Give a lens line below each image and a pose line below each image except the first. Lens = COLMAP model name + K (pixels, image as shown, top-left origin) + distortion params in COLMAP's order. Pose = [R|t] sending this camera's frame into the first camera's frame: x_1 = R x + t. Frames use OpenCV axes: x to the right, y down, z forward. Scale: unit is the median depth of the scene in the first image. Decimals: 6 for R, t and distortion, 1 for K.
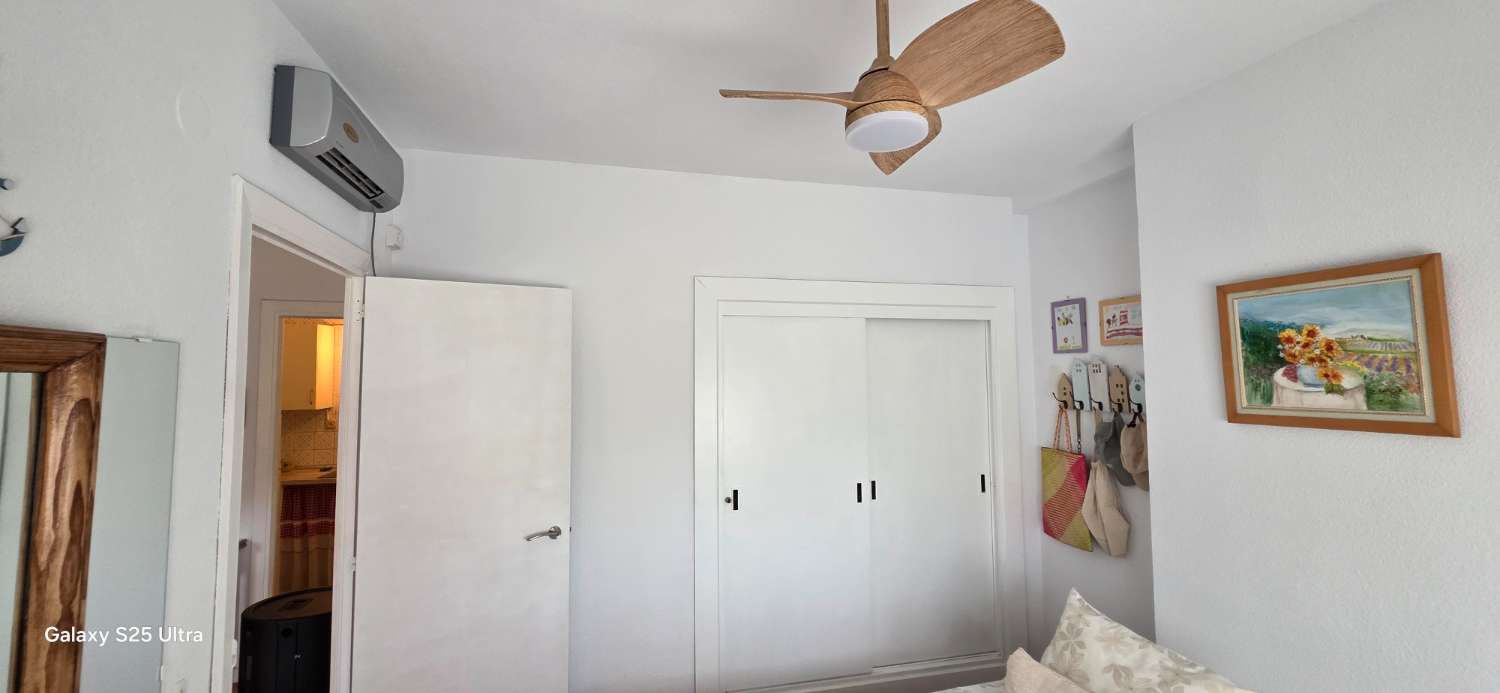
lens RADIAL K [[603.5, 0, 749.7], [0, 603.5, 333.6], [0, 0, 1]] dist [0.002300, -0.000924]
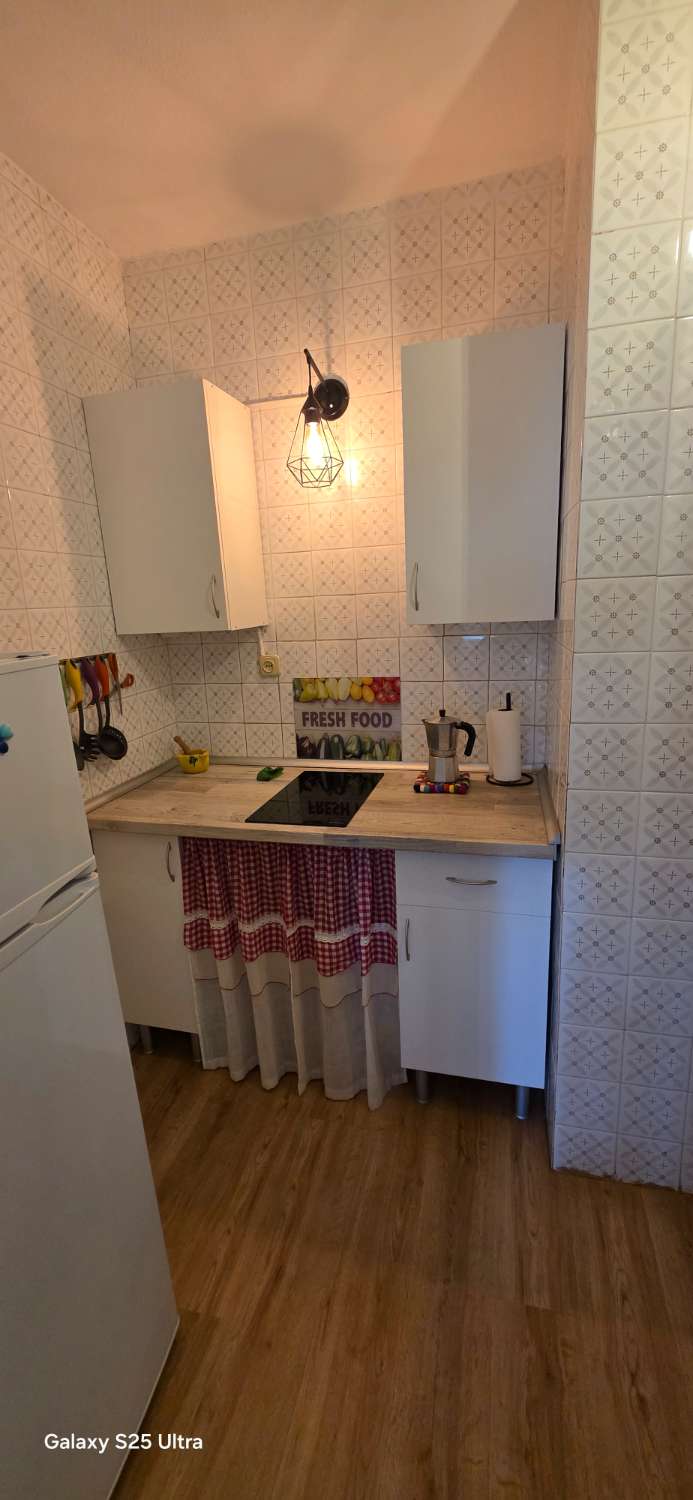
lens RADIAL K [[603.5, 0, 356.5], [0, 603.5, 748.8], [0, 0, 1]] dist [0.002300, -0.000924]
pose [[0.878265, 0.084742, -0.470606, -1.244128], [0.067573, 0.952299, 0.297590, 0.239855], [0.473376, -0.293163, 0.830645, 1.883660]]
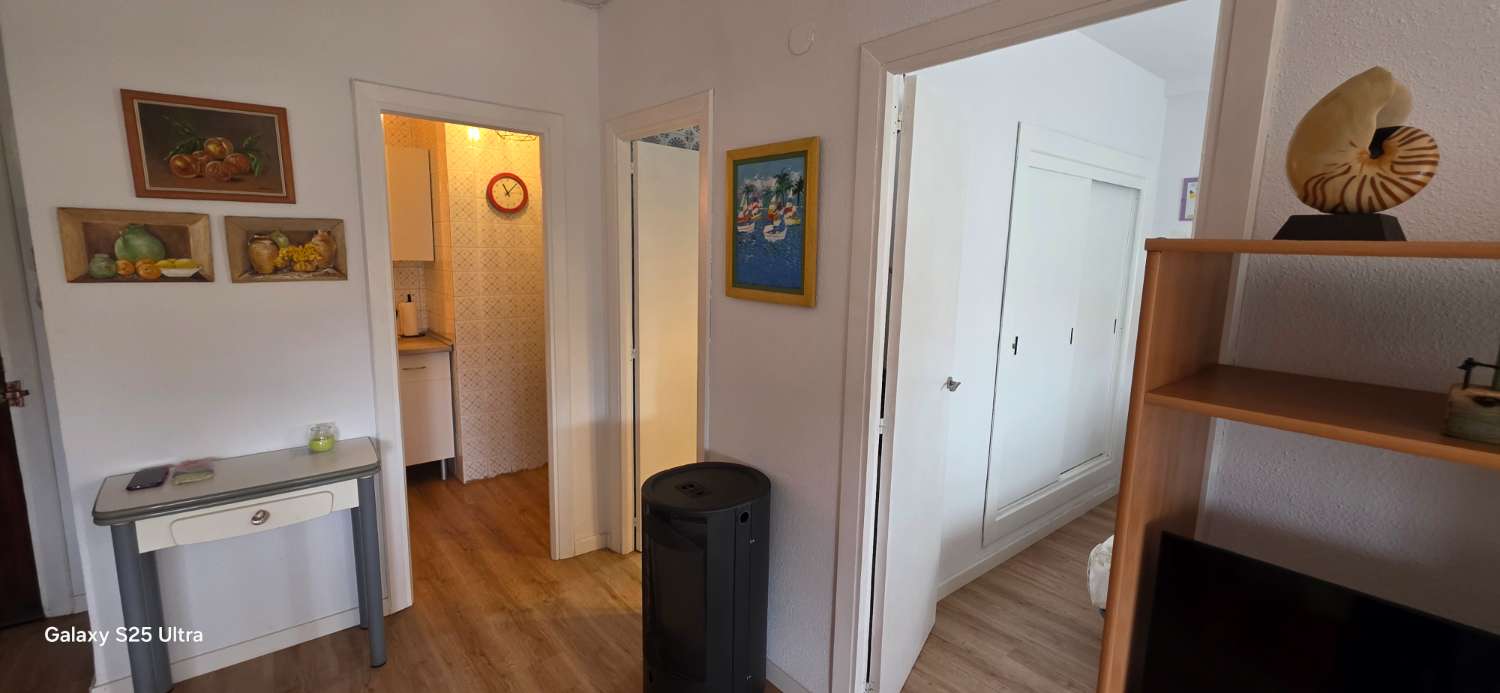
lens RADIAL K [[603.5, 0, 749.7], [0, 603.5, 336.4], [0, 0, 1]] dist [0.002300, -0.000924]
pose [[0.902140, -0.036643, 0.429884, -1.340964], [-0.058020, 0.977032, 0.205042, 0.099984], [-0.427524, -0.209918, 0.879294, 0.386344]]
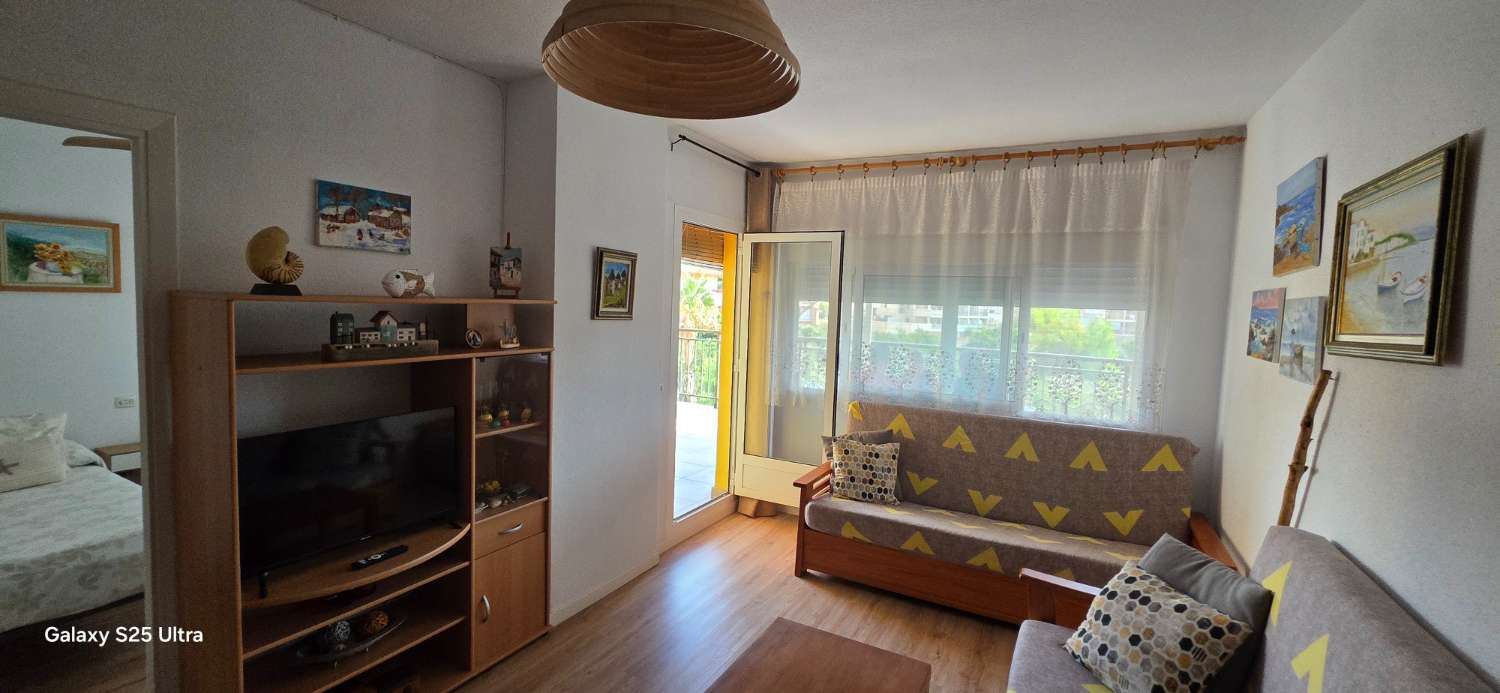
lens RADIAL K [[603.5, 0, 746.8], [0, 603.5, 339.6], [0, 0, 1]] dist [0.002300, -0.000924]
pose [[-0.728234, -0.063713, 0.682360, -2.082932], [-0.078869, 0.996845, 0.008905, 0.101676], [-0.680775, -0.047332, -0.730962, 0.803098]]
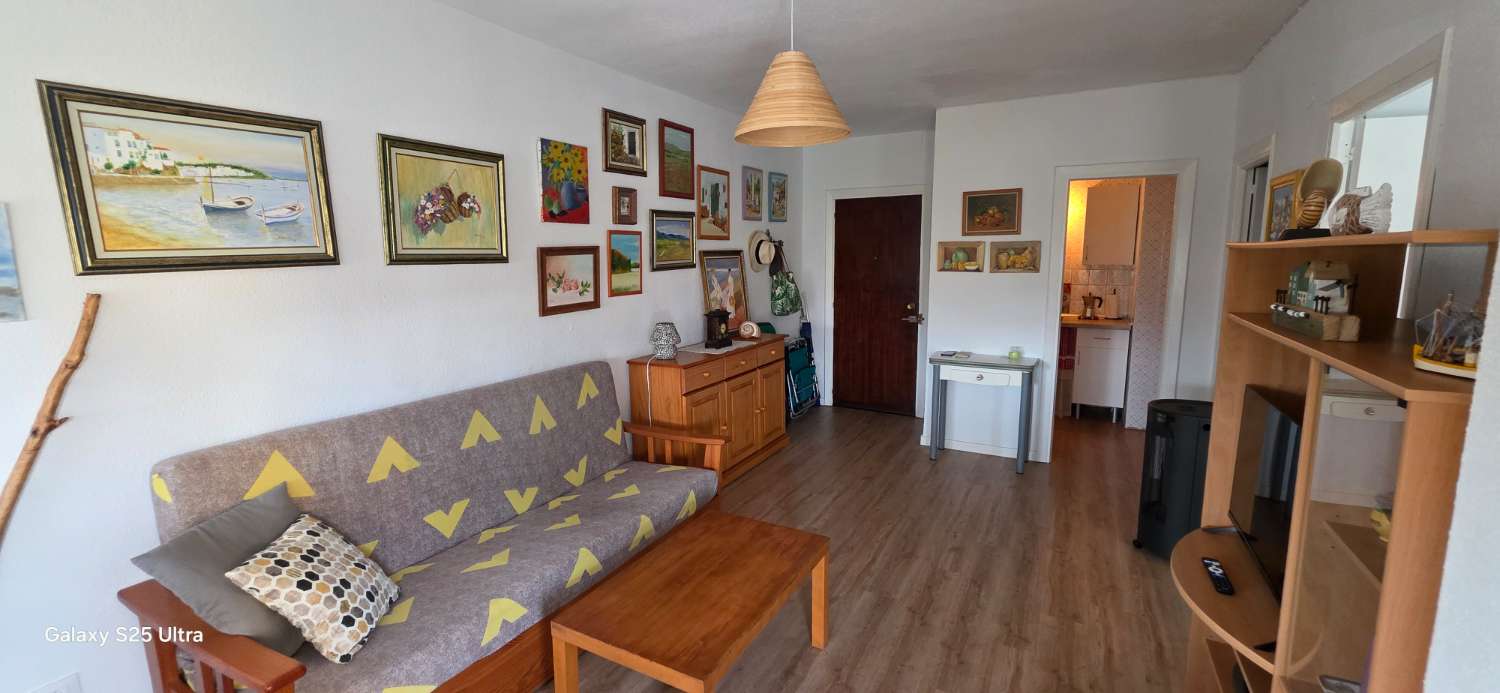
lens RADIAL K [[603.5, 0, 745.6], [0, 603.5, 338.2], [0, 0, 1]] dist [0.002300, -0.000924]
pose [[0.727781, 0.100111, -0.678464, -0.761506], [0.048781, 0.979226, 0.196817, 0.020742], [0.684073, -0.176336, 0.707778, -0.634461]]
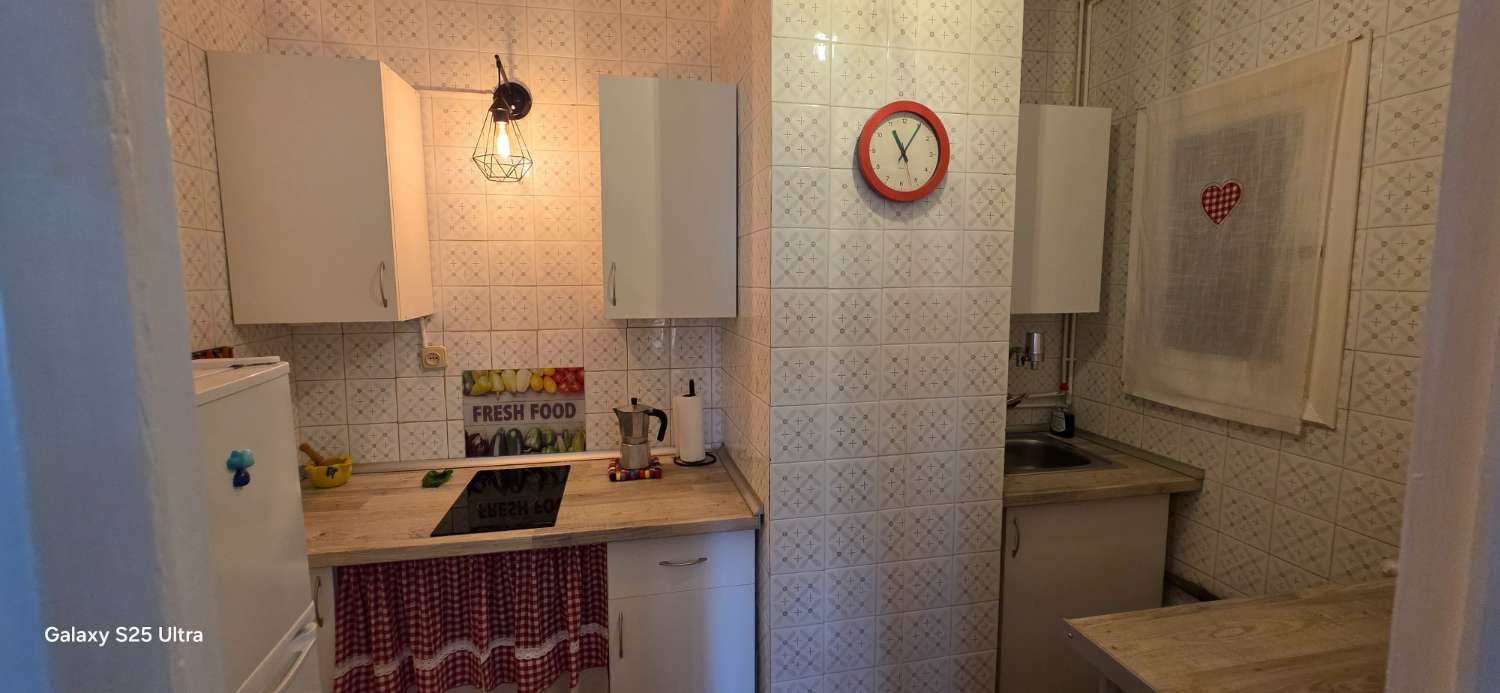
lens RADIAL K [[603.5, 0, 751.7], [0, 603.5, 337.5], [0, 0, 1]] dist [0.002300, -0.000924]
pose [[0.999366, 0.011663, -0.033643, -1.359953], [-0.005912, 0.986070, 0.166227, 0.206391], [0.035113, -0.165922, 0.985513, 1.792947]]
